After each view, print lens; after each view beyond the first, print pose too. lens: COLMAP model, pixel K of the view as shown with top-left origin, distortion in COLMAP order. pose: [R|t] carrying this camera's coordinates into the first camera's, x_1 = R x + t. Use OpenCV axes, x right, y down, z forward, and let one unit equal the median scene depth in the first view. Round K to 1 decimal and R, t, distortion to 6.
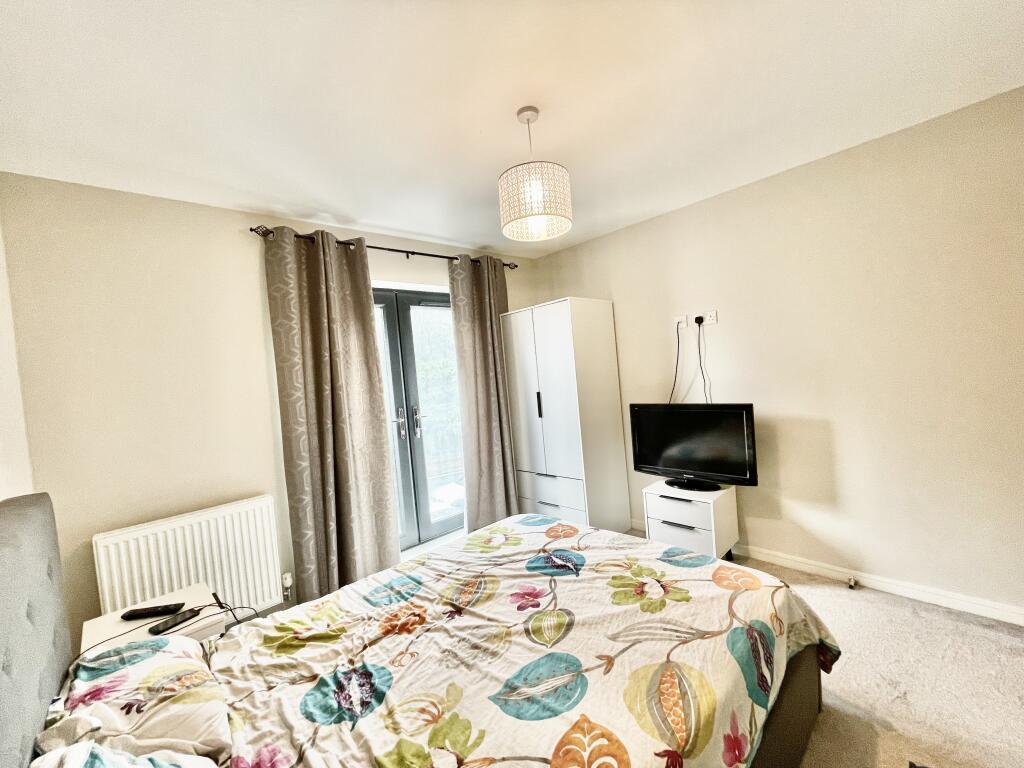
lens RADIAL K [[413.8, 0, 511.5], [0, 413.8, 384.4], [0, 0, 1]] dist [-0.004005, -0.000268]
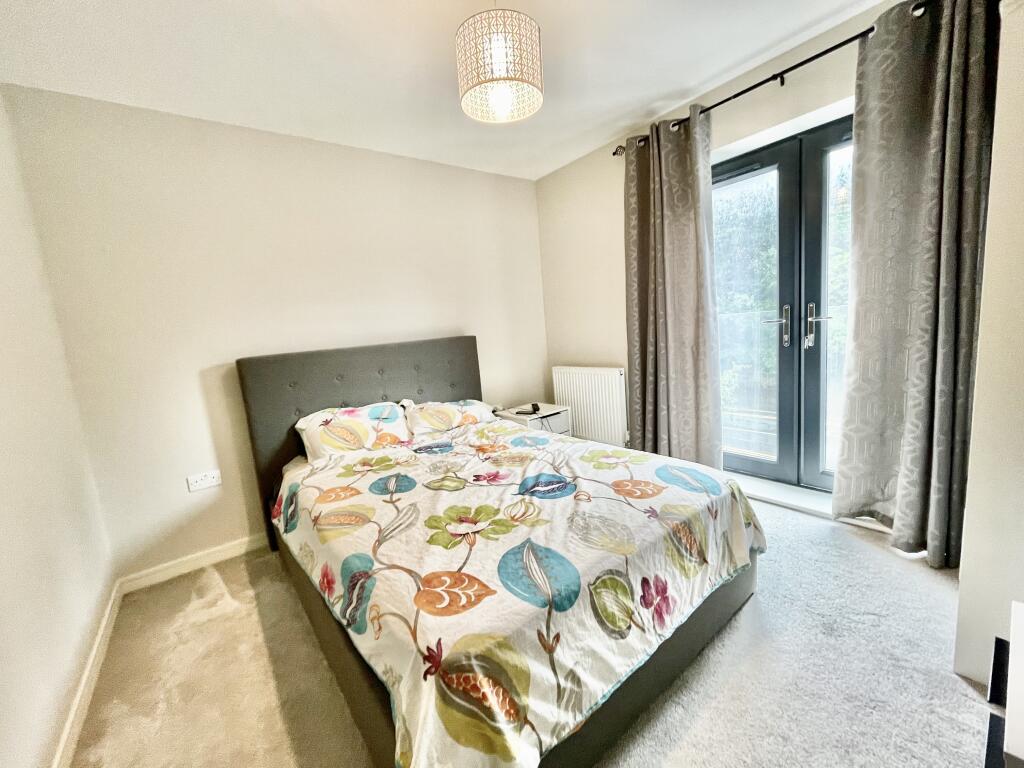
lens RADIAL K [[413.8, 0, 512.7], [0, 413.8, 383.8], [0, 0, 1]] dist [-0.004005, -0.000268]
pose [[-0.086930, 0.226336, -0.970162, 1.103905], [0.062977, 0.973150, 0.221390, -0.001598], [0.994222, -0.041853, -0.098850, 1.174679]]
